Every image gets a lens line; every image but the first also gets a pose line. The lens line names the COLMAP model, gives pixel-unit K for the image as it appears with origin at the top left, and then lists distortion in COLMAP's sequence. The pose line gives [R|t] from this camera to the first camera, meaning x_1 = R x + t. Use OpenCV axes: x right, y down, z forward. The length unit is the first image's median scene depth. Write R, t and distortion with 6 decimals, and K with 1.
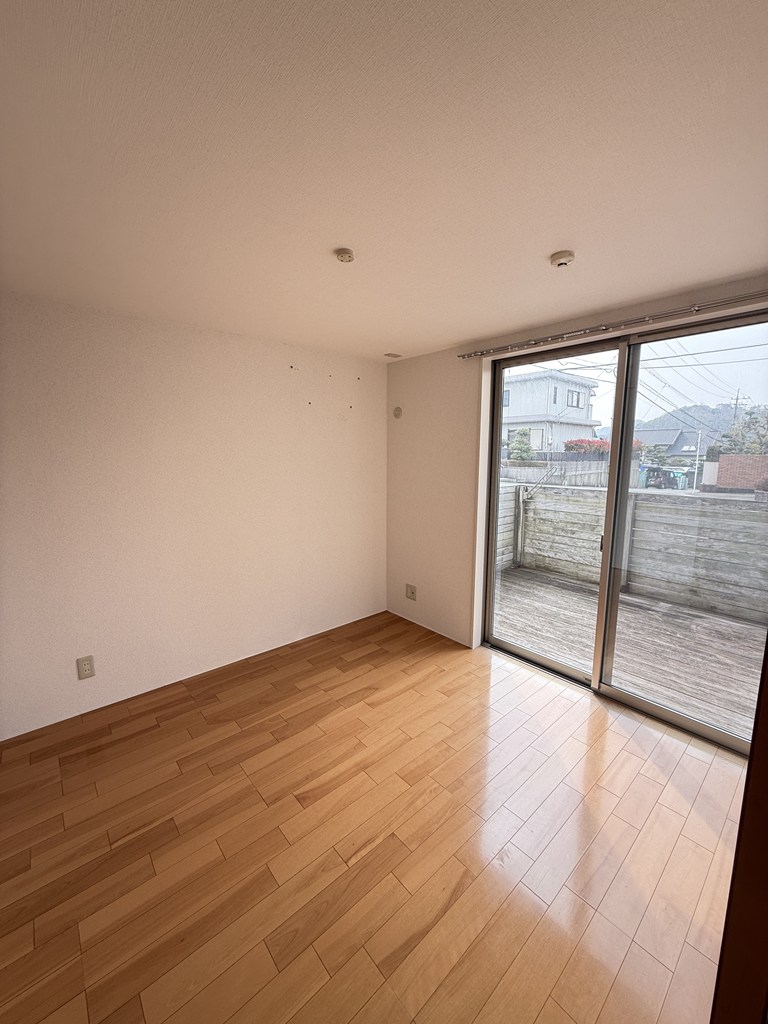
lens RADIAL K [[406.4, 0, 385.6], [0, 406.4, 511.3], [0, 0, 1]] dist [-0.004073, -0.000264]
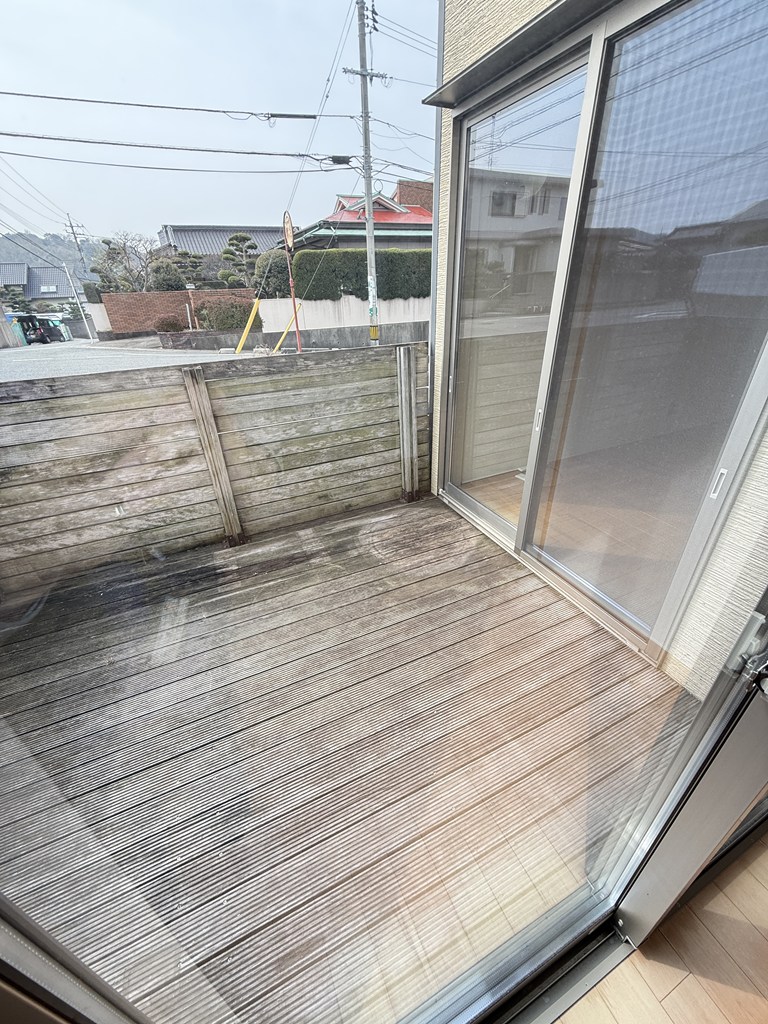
lens RADIAL K [[406.4, 0, 384.2], [0, 406.4, 512.7], [0, 0, 1]] dist [-0.004073, -0.000264]
pose [[0.287906, -0.481522, 0.827796, 0.193213], [0.169164, 0.876374, 0.450945, -0.074777], [-0.942600, 0.010204, 0.333769, 0.654466]]
